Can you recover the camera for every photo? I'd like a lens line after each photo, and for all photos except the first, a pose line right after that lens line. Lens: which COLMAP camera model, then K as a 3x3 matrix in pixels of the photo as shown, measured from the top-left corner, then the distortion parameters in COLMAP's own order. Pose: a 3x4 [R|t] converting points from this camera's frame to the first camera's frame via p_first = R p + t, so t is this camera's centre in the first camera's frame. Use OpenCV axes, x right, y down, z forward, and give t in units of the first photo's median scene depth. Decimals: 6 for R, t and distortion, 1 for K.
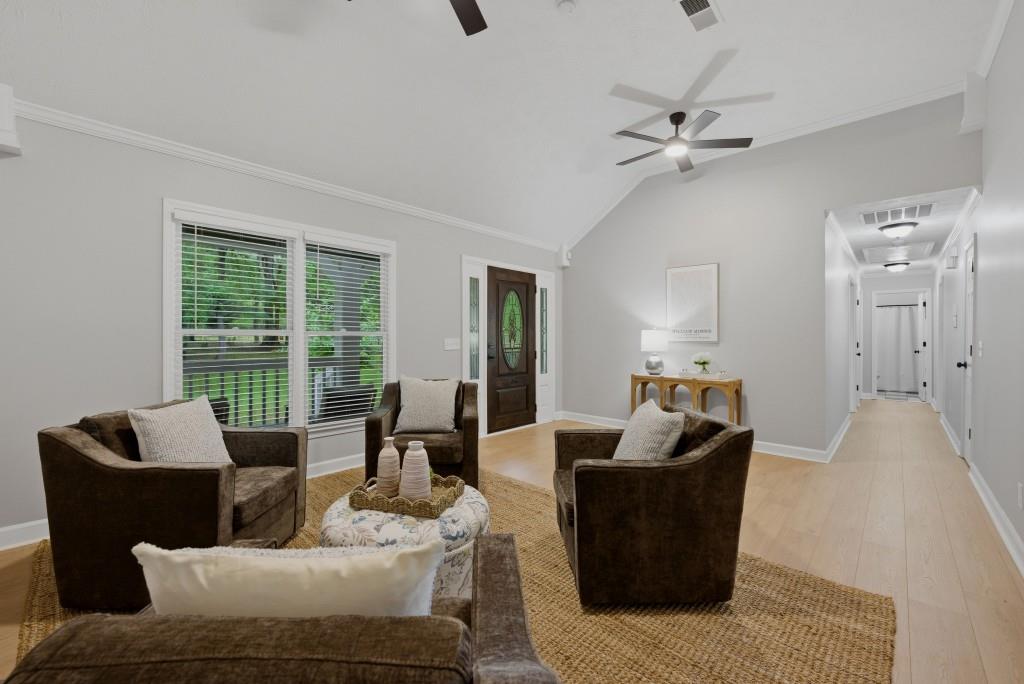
lens RADIAL K [[415.8, 0, 519.9], [0, 415.8, 337.2], [0, 0, 1]] dist [0.000265, 0.000004]
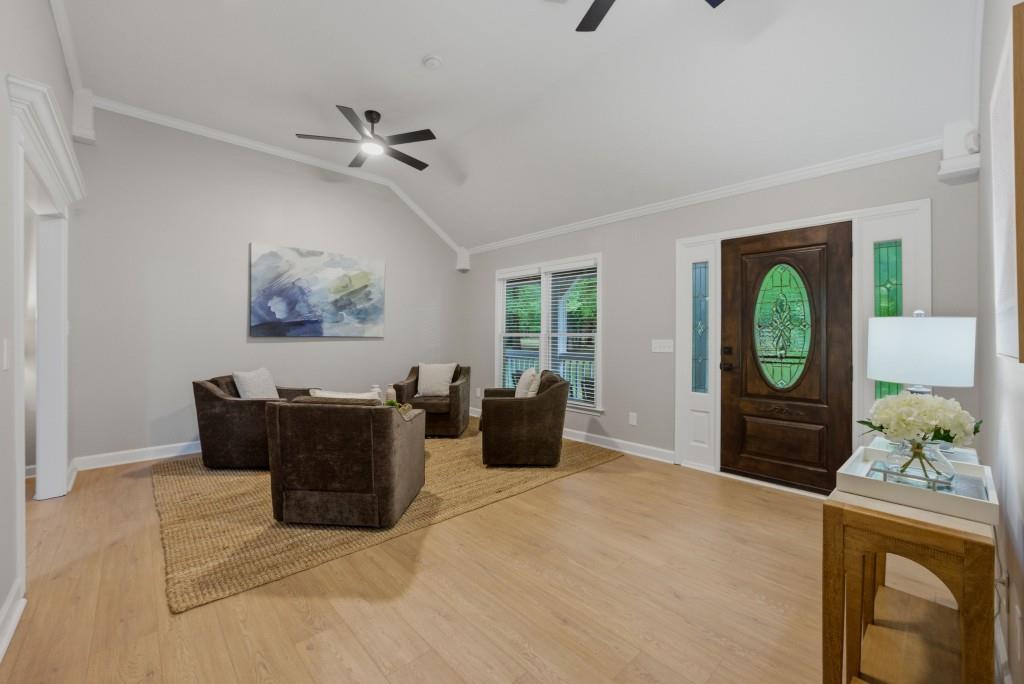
lens RADIAL K [[415.8, 0, 519.9], [0, 415.8, 337.2], [0, 0, 1]] dist [0.000265, 0.000004]
pose [[-0.078459, 0.002575, -0.996914, 0.716709], [-0.001672, 0.999995, 0.002715, -0.004191], [0.996916, 0.001880, -0.078454, 0.749127]]
